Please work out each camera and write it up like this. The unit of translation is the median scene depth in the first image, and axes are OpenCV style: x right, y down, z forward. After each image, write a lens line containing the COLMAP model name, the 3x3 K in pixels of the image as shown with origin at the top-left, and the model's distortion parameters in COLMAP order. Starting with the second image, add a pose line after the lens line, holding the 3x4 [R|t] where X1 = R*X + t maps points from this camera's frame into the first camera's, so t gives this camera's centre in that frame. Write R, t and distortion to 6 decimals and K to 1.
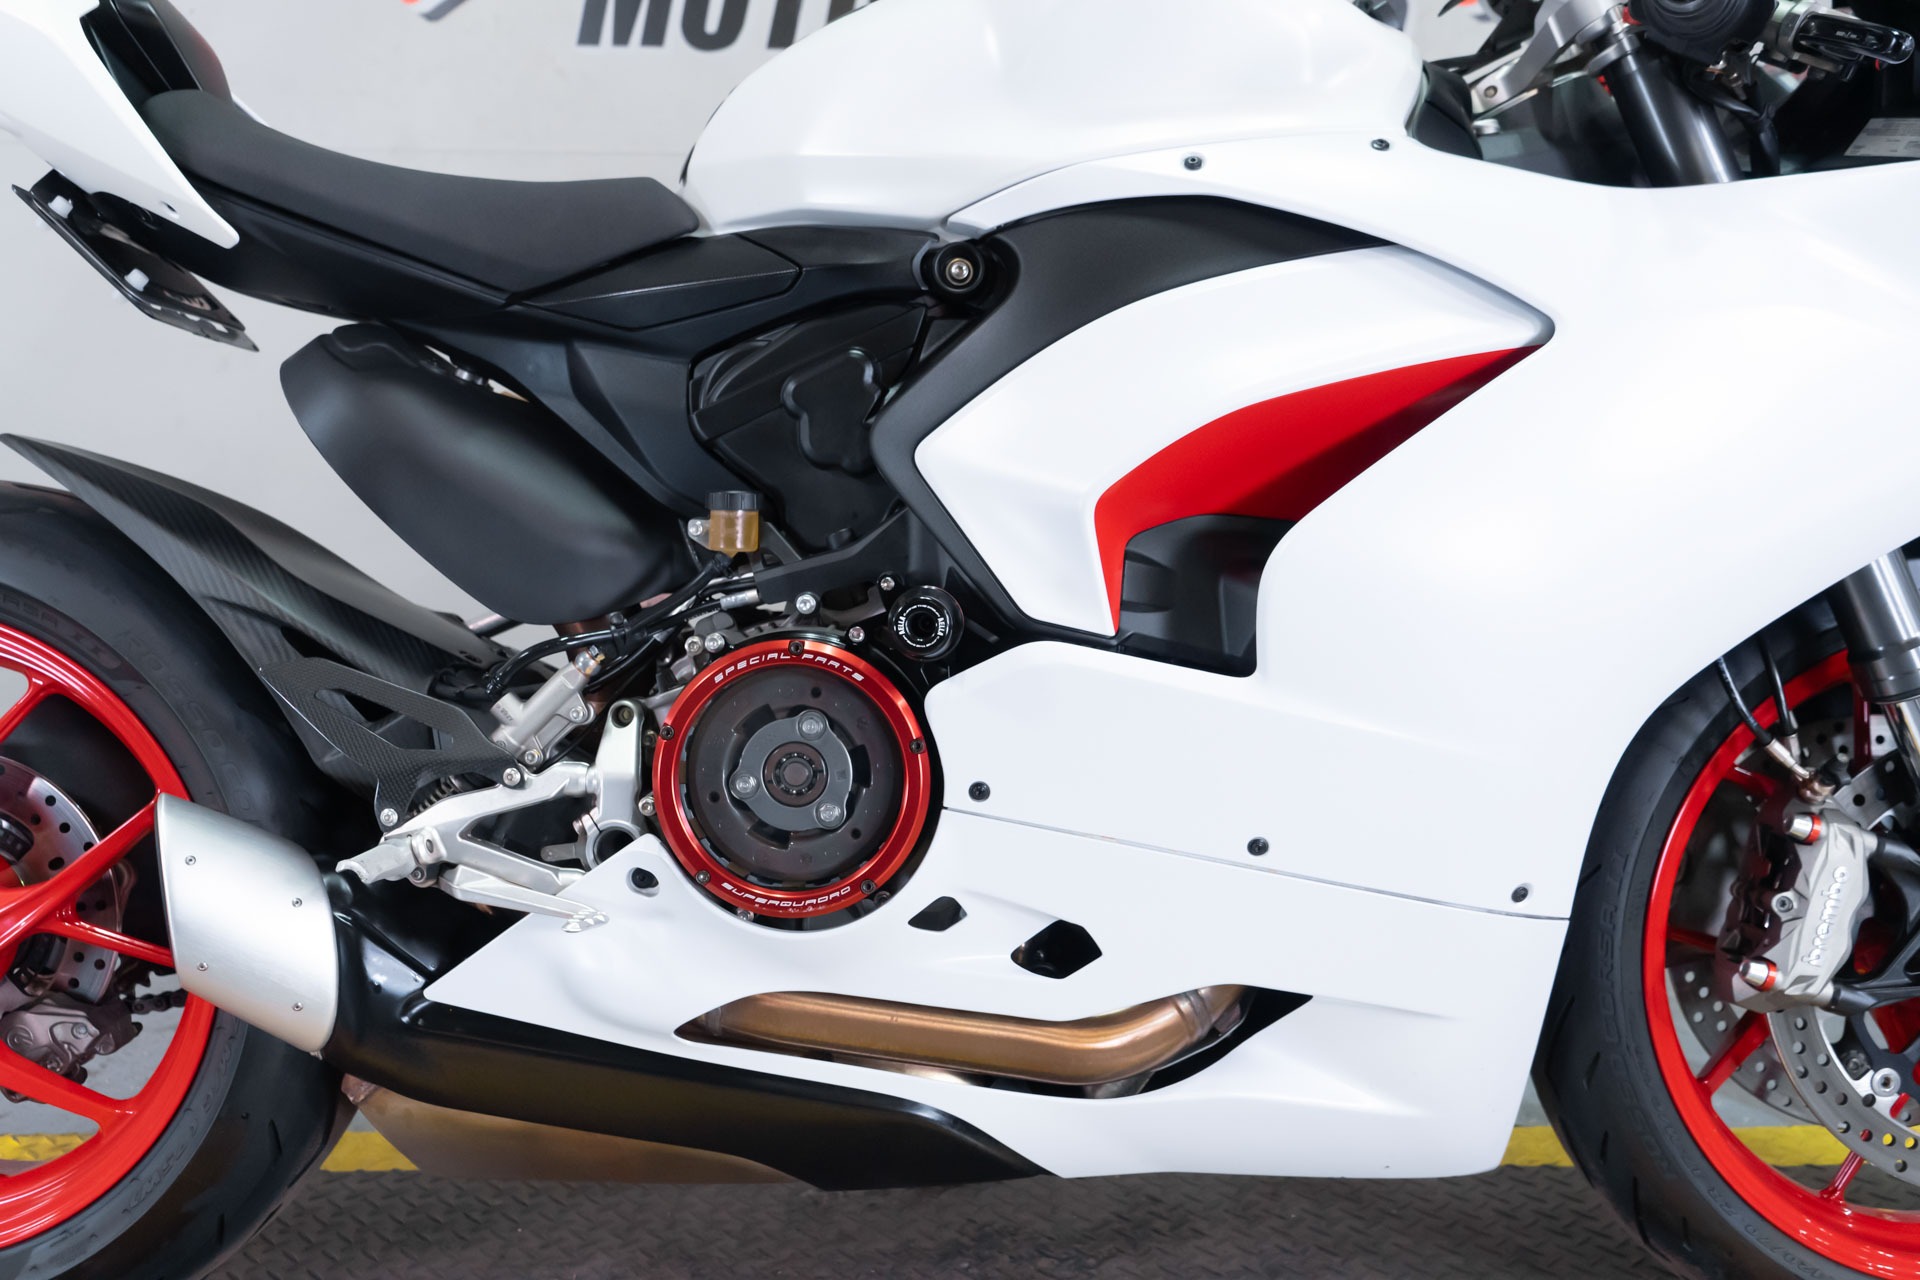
lens RADIAL K [[1658.5, 0, 982.9], [0, 1658.5, 605.0], [0, 0, 1]] dist [0.021830, -0.020430]
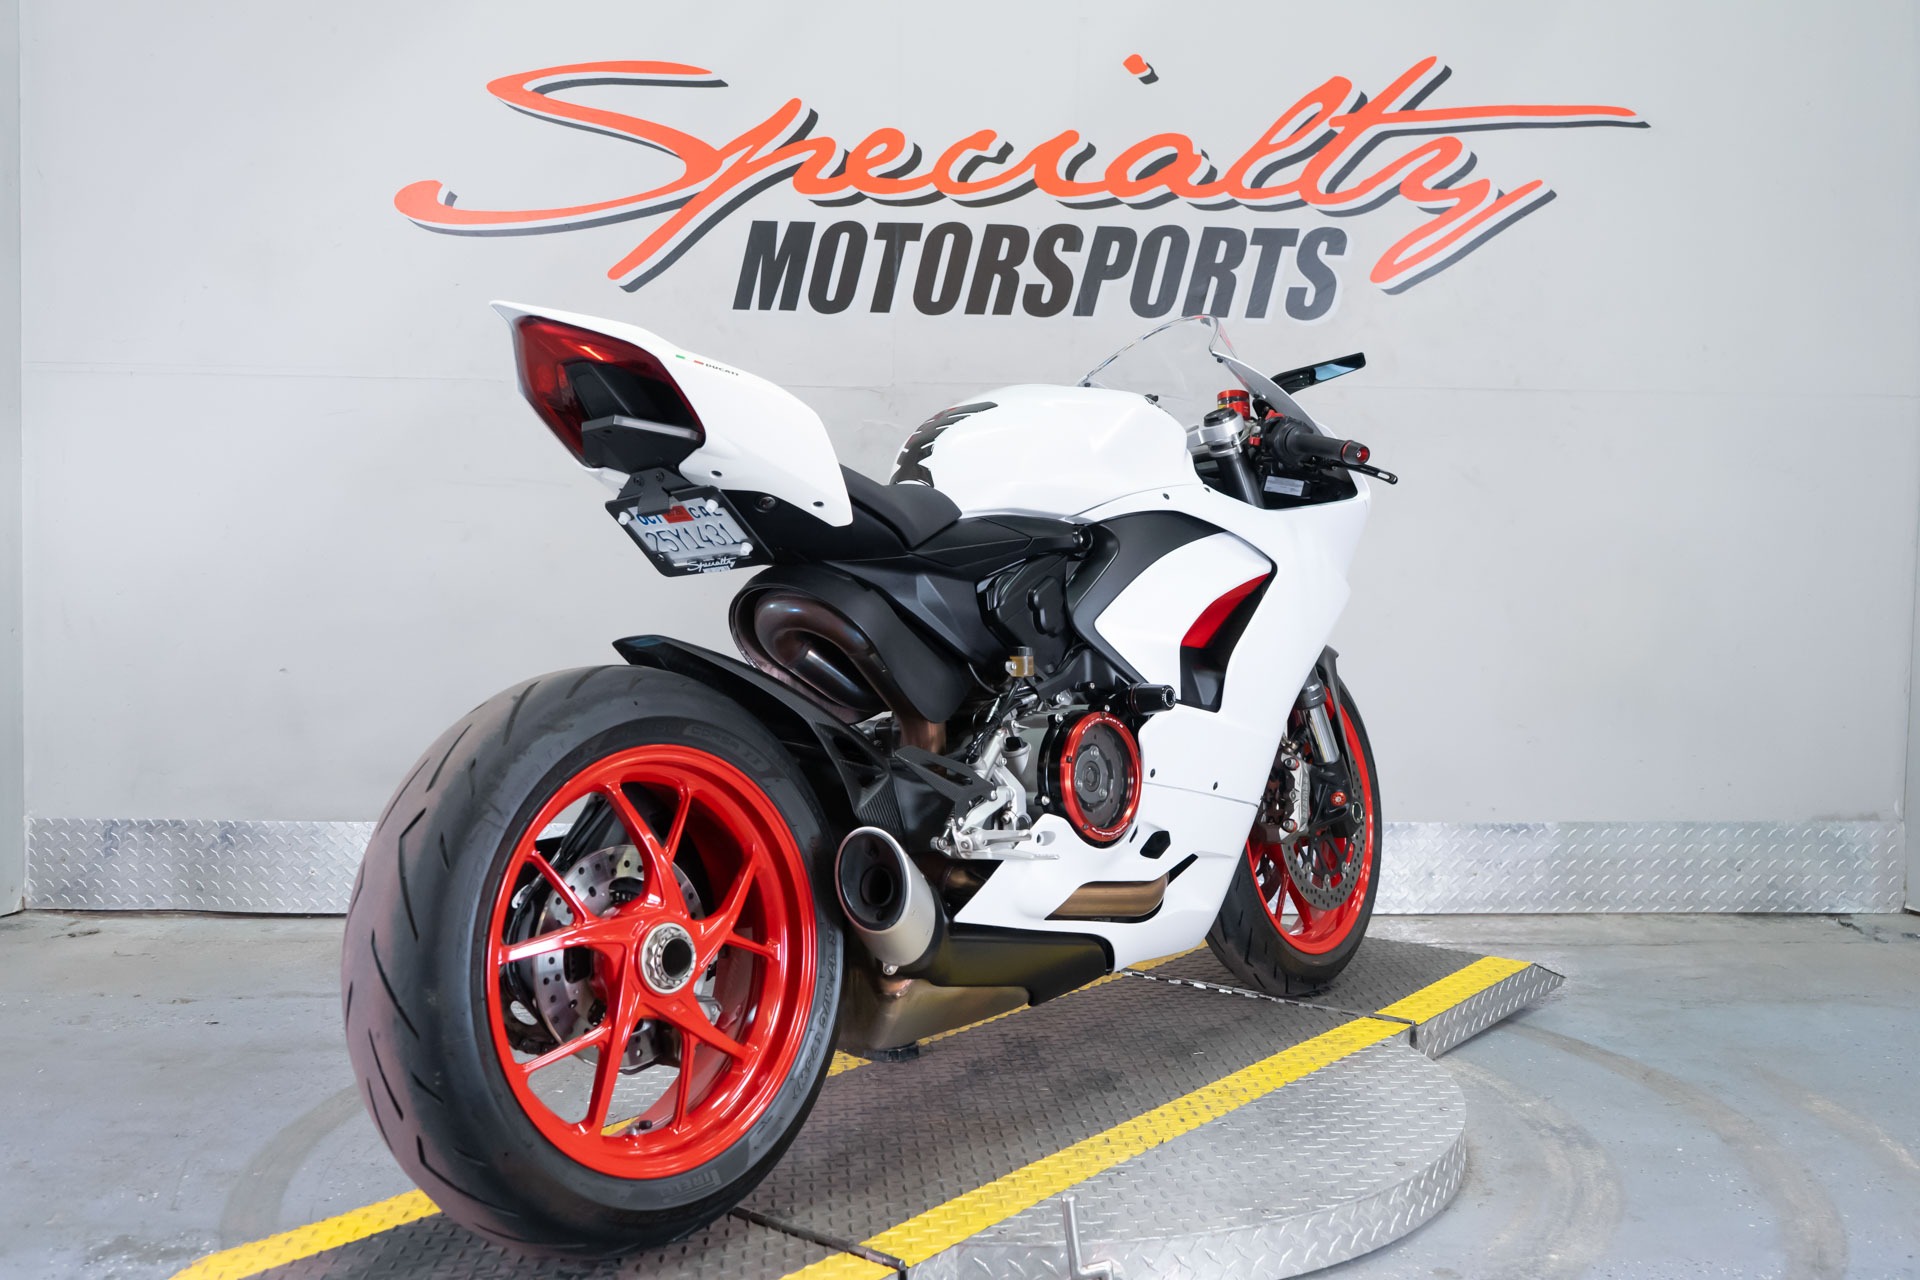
lens RADIAL K [[1933.6, 0, 959.3], [0, 1933.6, 631.9], [0, 0, 1]] dist [0.029638, 0.000000]
pose [[0.999792, 0.008826, -0.018381, -0.025145], [-0.009911, 0.998160, -0.059828, 0.023480], [0.017819, 0.059997, 0.998039, -0.578090]]
